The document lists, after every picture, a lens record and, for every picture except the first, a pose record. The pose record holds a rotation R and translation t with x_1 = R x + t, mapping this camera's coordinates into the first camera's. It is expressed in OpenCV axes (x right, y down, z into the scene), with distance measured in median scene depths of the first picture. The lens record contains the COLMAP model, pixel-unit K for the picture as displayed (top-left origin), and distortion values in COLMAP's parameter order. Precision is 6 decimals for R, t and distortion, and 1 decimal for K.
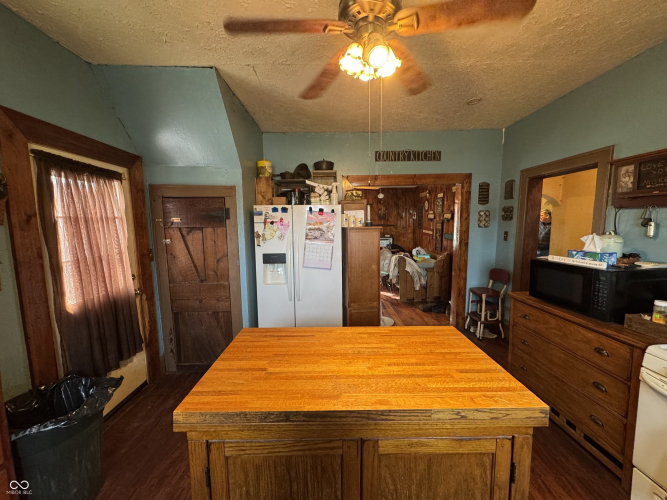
lens RADIAL K [[265.4, 0, 331.8], [0, 265.4, 250.2], [0, 0, 1]] dist [-0.002003, 0.000879]
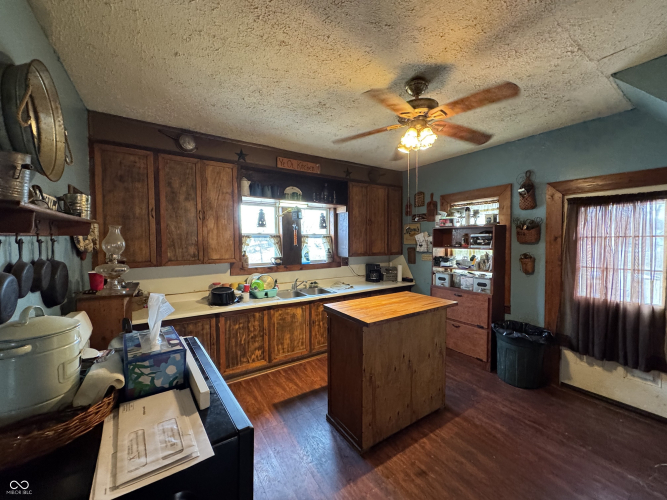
lens RADIAL K [[265.4, 0, 332.5], [0, 265.4, 250.8], [0, 0, 1]] dist [-0.002003, 0.000879]
pose [[-0.843709, 0.039481, -0.535347, 1.018383], [-0.039754, 0.989957, 0.135661, -0.197816], [0.535327, 0.135741, -0.833666, 1.528406]]
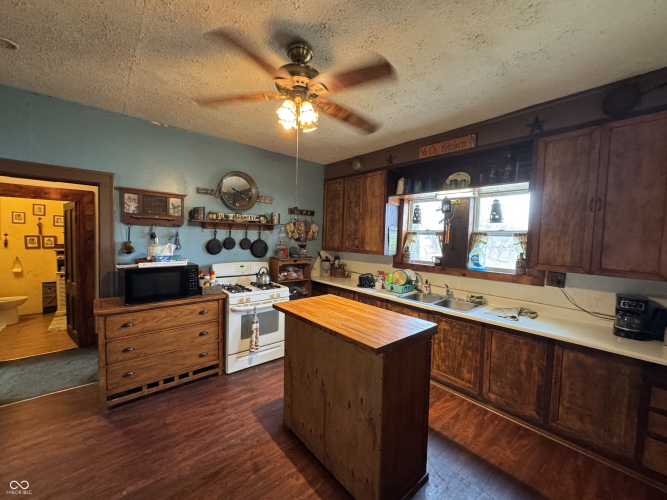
lens RADIAL K [[265.4, 0, 332.9], [0, 265.4, 250.3], [0, 0, 1]] dist [-0.002003, 0.000879]
pose [[-0.646725, -0.045541, 0.761363, -0.729589], [0.058274, 0.992348, 0.108857, -0.134858], [-0.760494, 0.114769, -0.639122, 1.302301]]
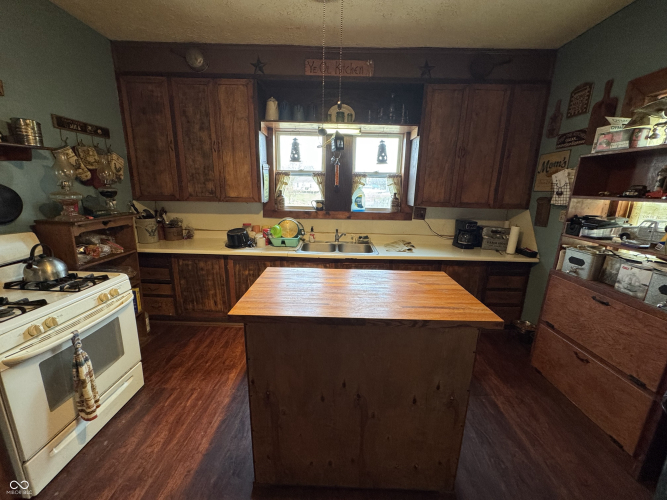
lens RADIAL K [[265.4, 0, 332.8], [0, 265.4, 249.9], [0, 0, 1]] dist [-0.002003, 0.000879]
pose [[-0.999619, -0.015018, 0.023164, 0.106339], [-0.006493, 0.943440, 0.331480, -0.110925], [-0.026832, 0.331203, -0.943178, 1.270801]]
